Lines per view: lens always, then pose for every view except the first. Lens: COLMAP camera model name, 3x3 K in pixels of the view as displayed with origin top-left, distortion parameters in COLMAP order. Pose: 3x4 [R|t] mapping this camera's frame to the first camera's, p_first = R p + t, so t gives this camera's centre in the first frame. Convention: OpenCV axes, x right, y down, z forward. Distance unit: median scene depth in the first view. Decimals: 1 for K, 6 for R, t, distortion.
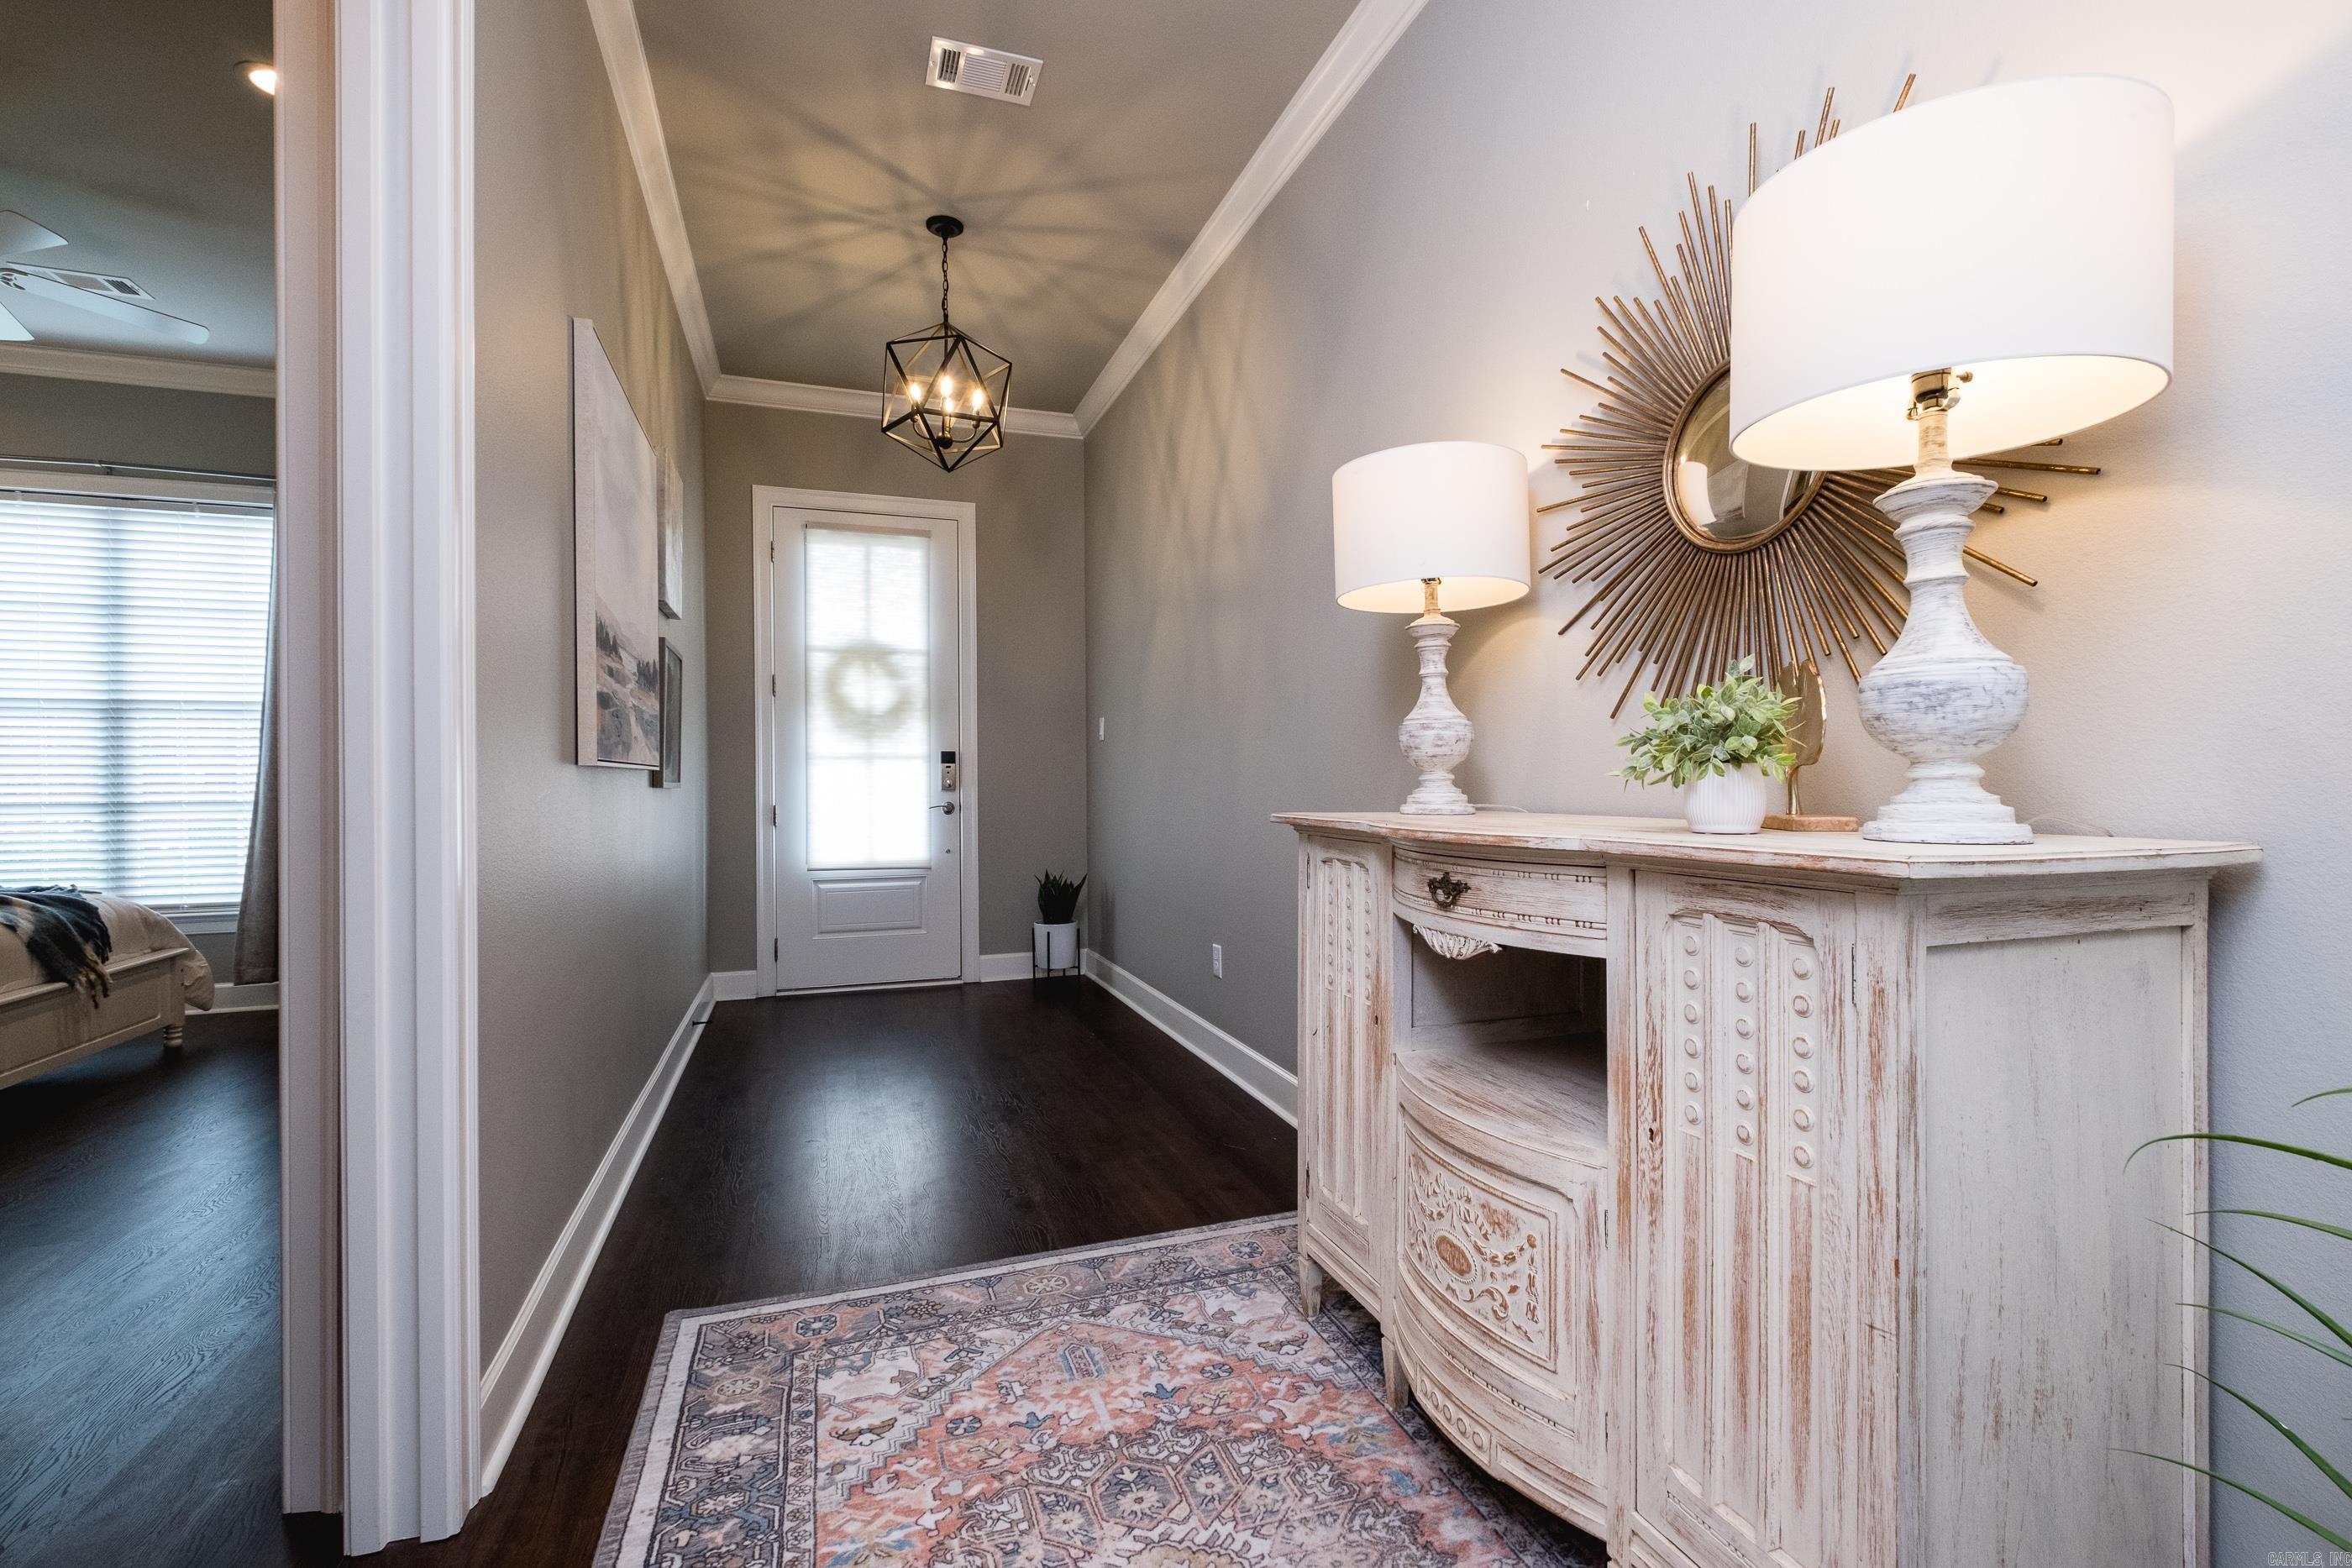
lens RADIAL K [[1028.1, 0, 1161.5], [0, 1028.1, 769.5], [0, 0, 1]] dist [0.012599, -0.006330]
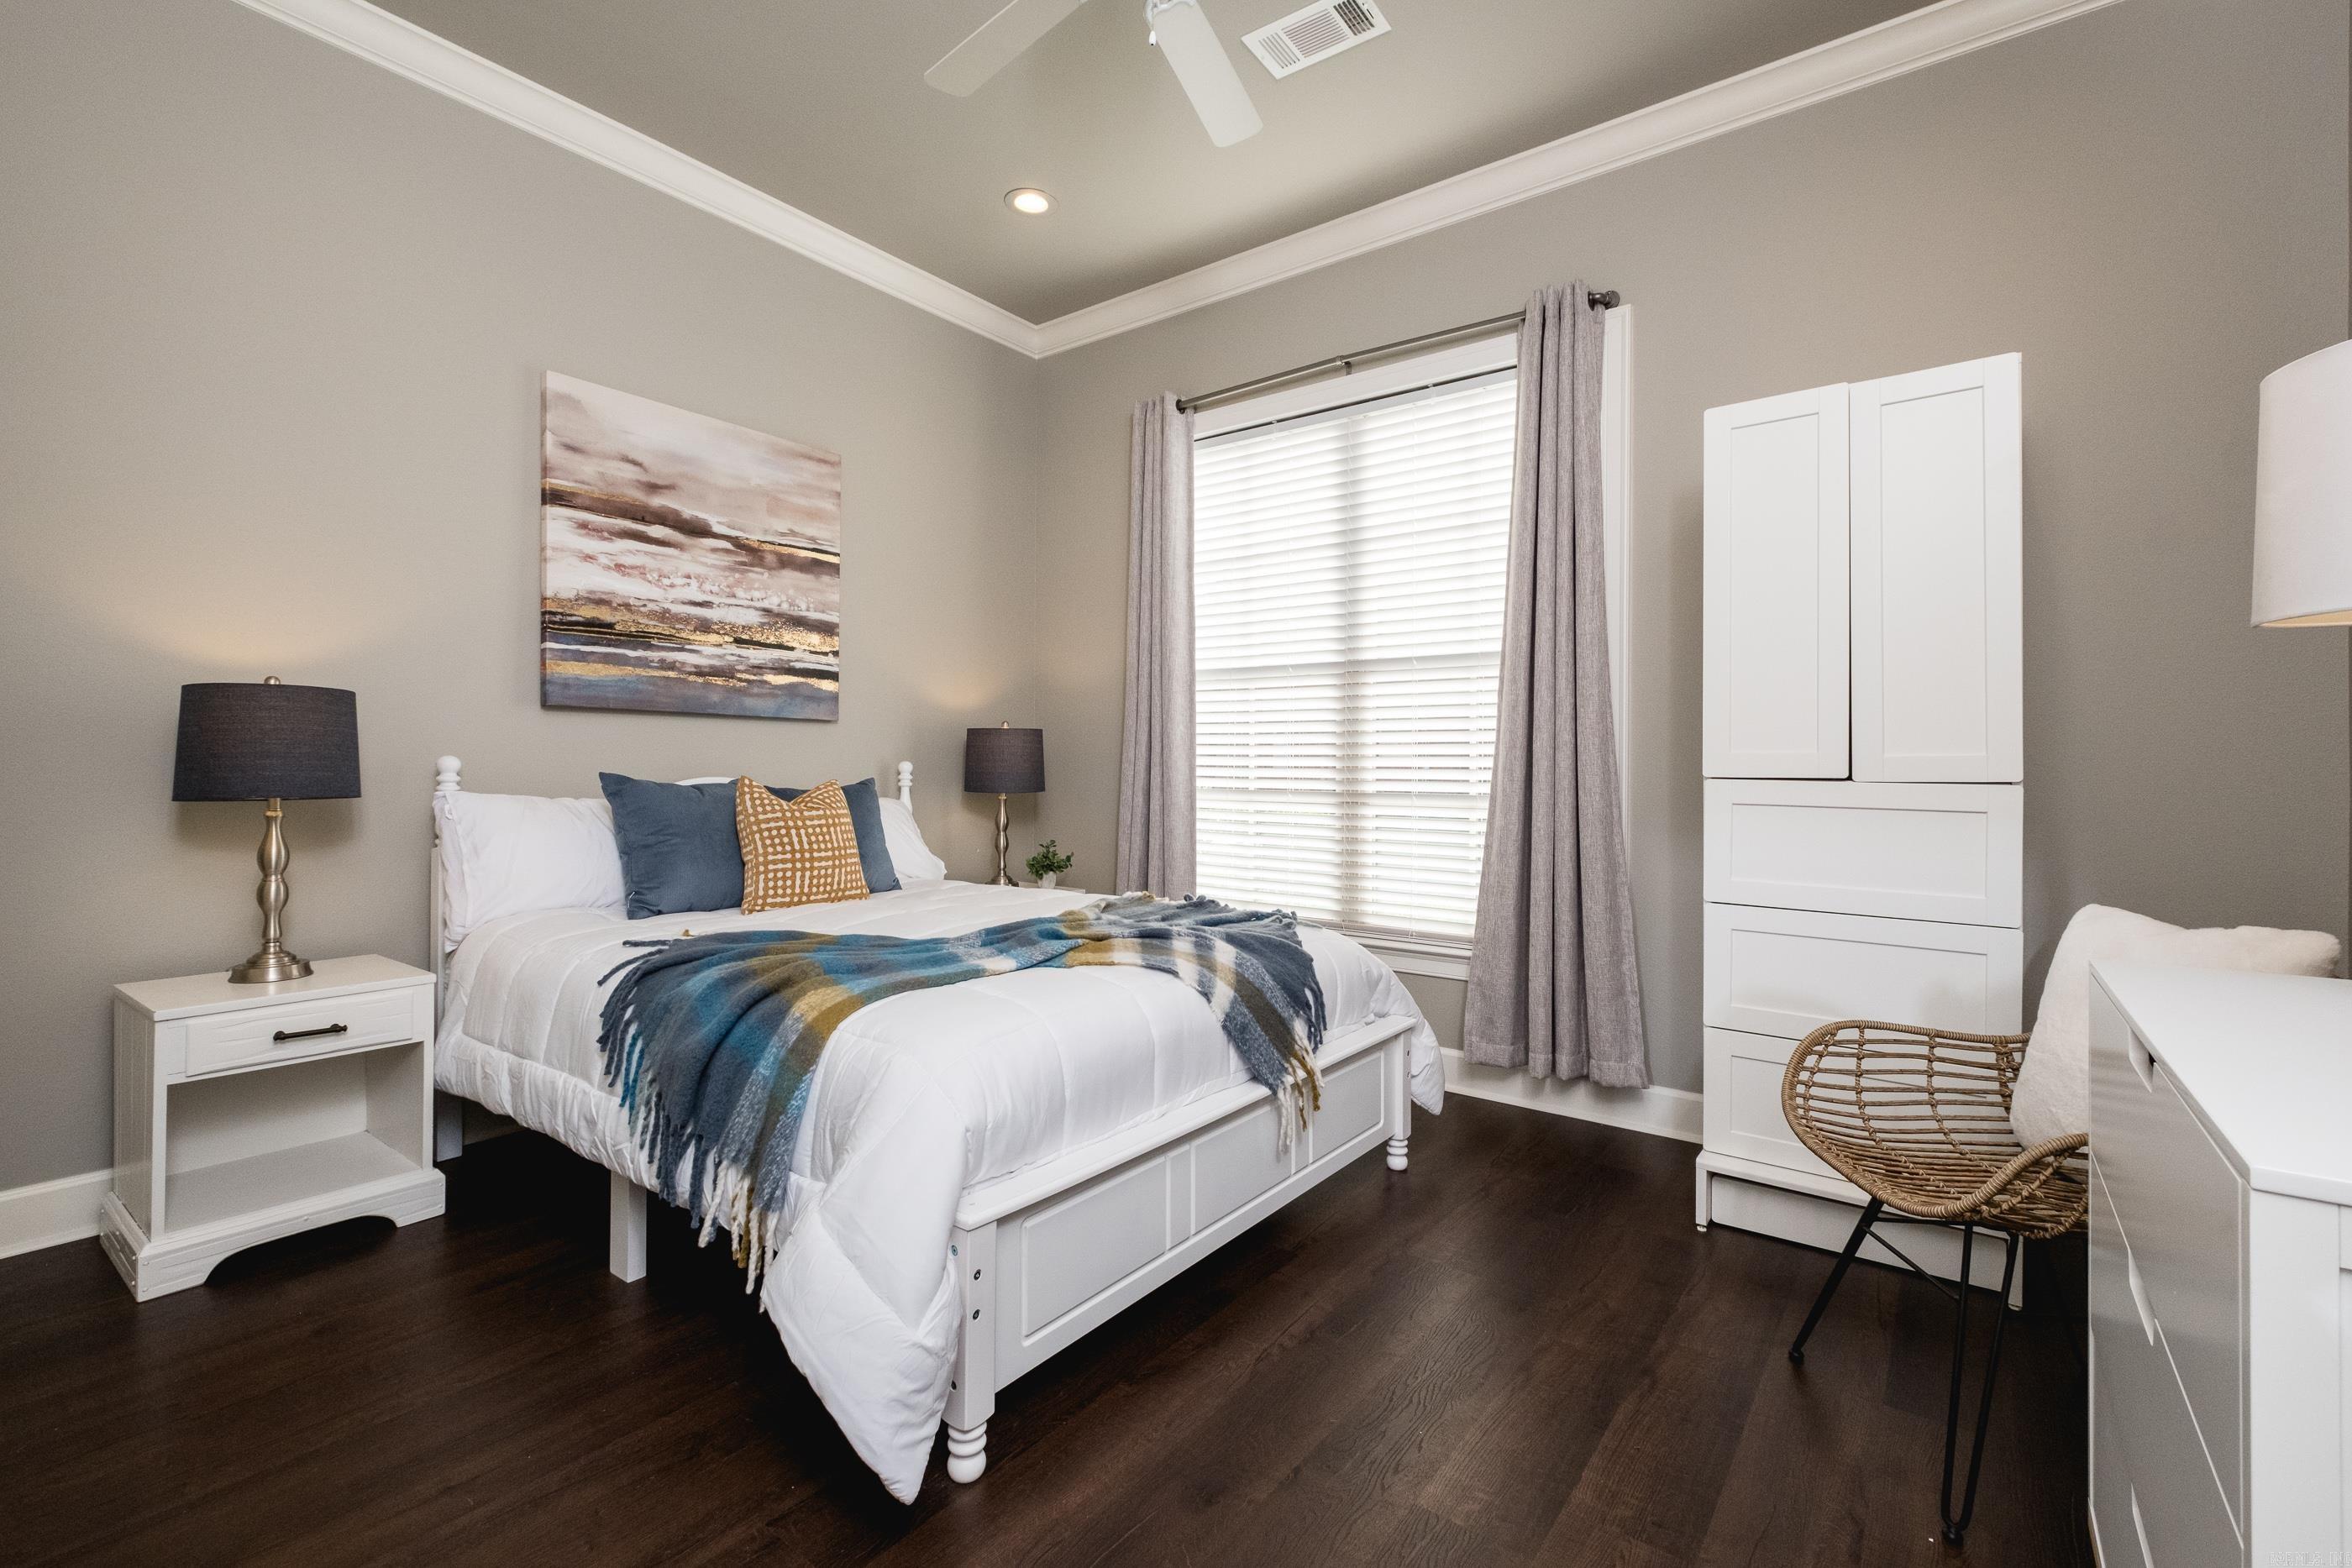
lens RADIAL K [[1028.1, 0, 1176.1], [0, 1028.1, 775.9], [0, 0, 1]] dist [0.012599, -0.006330]
pose [[0.552927, 0.023794, -0.832890, -0.537500], [-0.008110, 0.999699, 0.023176, 0.004152], [0.833190, -0.006060, 0.552954, 0.569743]]
